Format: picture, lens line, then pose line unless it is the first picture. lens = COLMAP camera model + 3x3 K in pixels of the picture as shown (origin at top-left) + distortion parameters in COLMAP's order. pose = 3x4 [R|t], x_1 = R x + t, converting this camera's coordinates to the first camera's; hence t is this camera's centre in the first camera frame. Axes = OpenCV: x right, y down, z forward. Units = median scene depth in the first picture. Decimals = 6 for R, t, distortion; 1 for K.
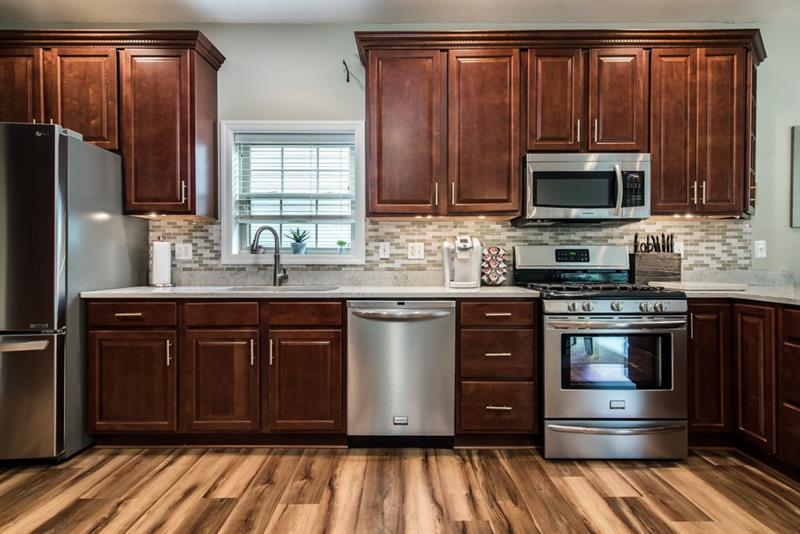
lens RADIAL K [[411.8, 0, 400.0], [0, 411.8, 267.0], [0, 0, 1]] dist [0.025716, 0.000004]
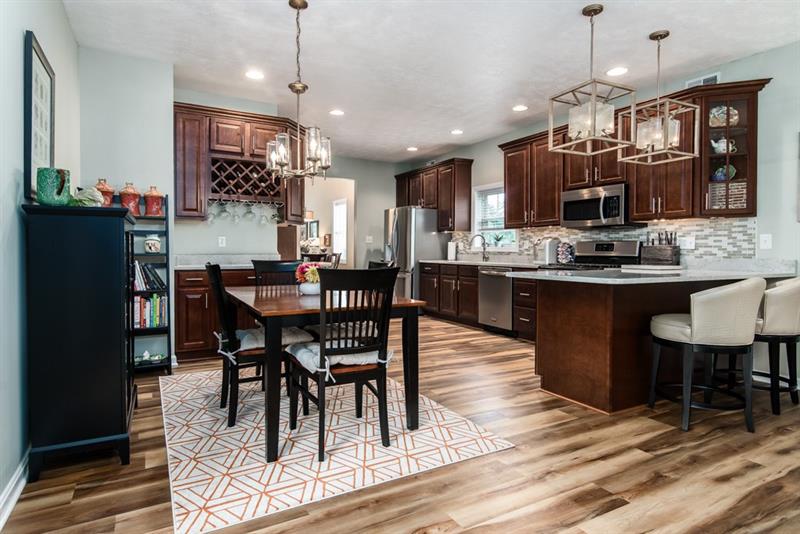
lens RADIAL K [[443.4, 0, 399.1], [0, 443.4, 263.2], [0, 0, 1]] dist [0.002065, 0.000033]
pose [[0.487828, 0.029386, -0.872445, 1.663165], [-0.012463, 0.999566, 0.026699, -0.002431], [0.872851, -0.002152, 0.487983, -0.580685]]
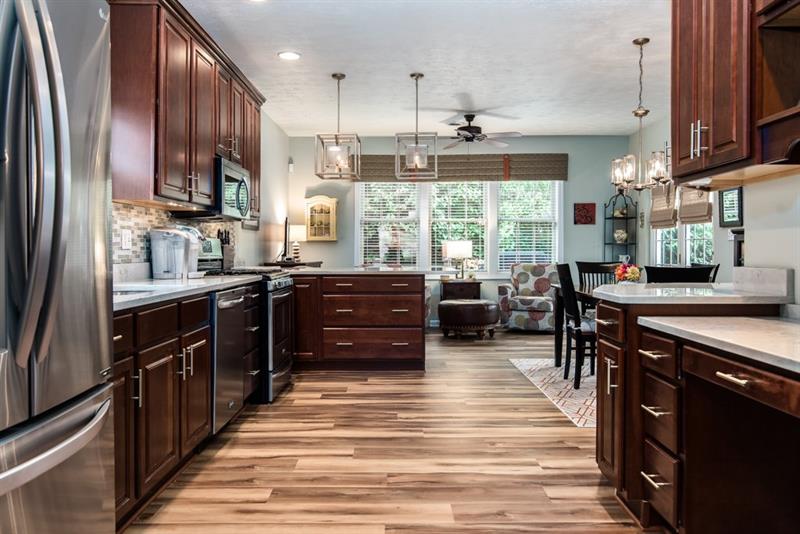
lens RADIAL K [[601.2, 0, 399.6], [0, 601.2, 252.8], [0, 0, 1]] dist [-0.000639, 0.000504]
pose [[-0.012703, -0.001910, 0.999917, -1.297511], [0.005075, 0.999985, 0.001975, -0.013619], [-0.999906, 0.005099, -0.012693, 0.496883]]
